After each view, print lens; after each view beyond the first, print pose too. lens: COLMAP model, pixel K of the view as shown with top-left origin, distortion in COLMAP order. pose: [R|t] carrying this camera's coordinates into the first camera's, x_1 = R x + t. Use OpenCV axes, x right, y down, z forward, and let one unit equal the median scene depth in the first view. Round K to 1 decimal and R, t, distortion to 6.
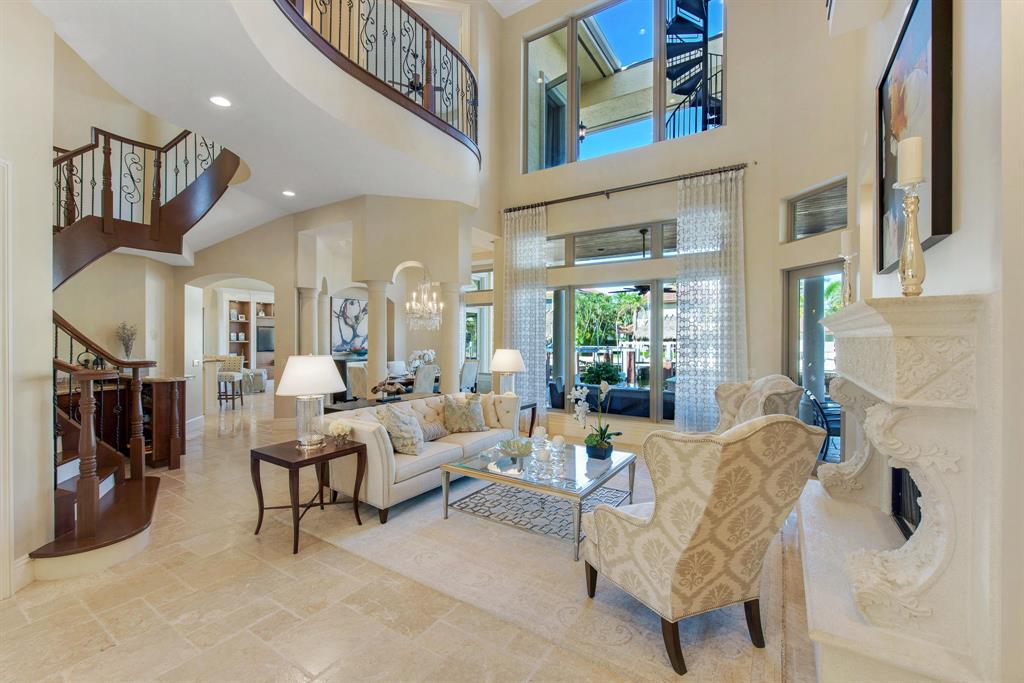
lens RADIAL K [[425.6, 0, 505.7], [0, 425.6, 341.0], [0, 0, 1]] dist [0.000850, -0.000150]
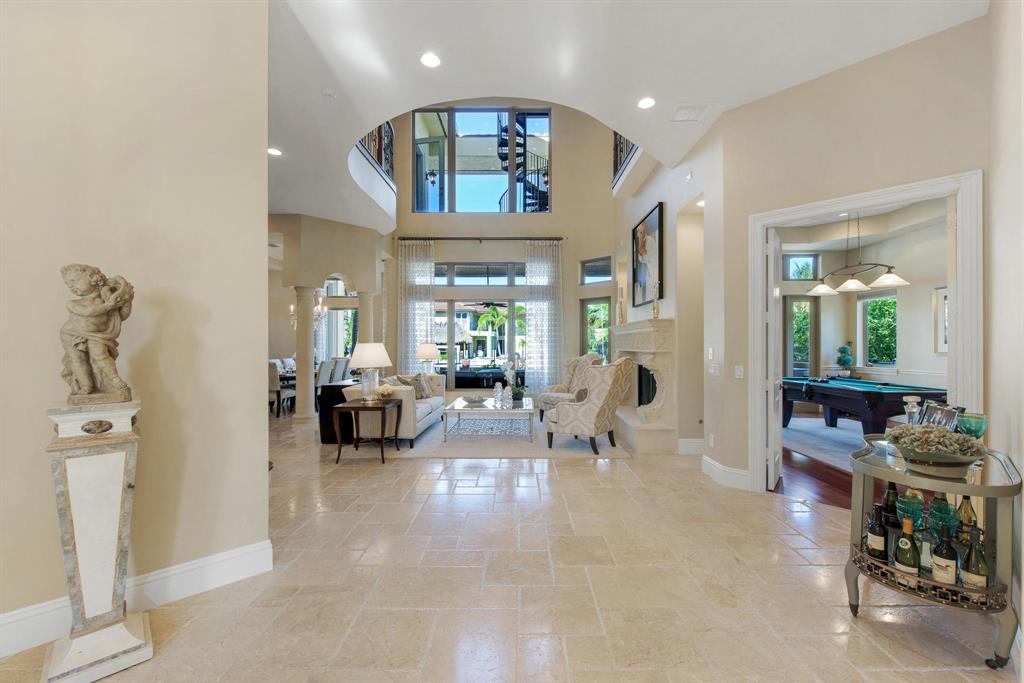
lens RADIAL K [[425.6, 0, 511.4], [0, 425.6, 347.4], [0, 0, 1]] dist [0.000850, -0.000150]
pose [[0.845725, -0.003210, 0.533609, -0.637229], [0.004375, 0.999990, -0.000920, 0.041893], [-0.533601, 0.003113, 0.845731, -0.426646]]
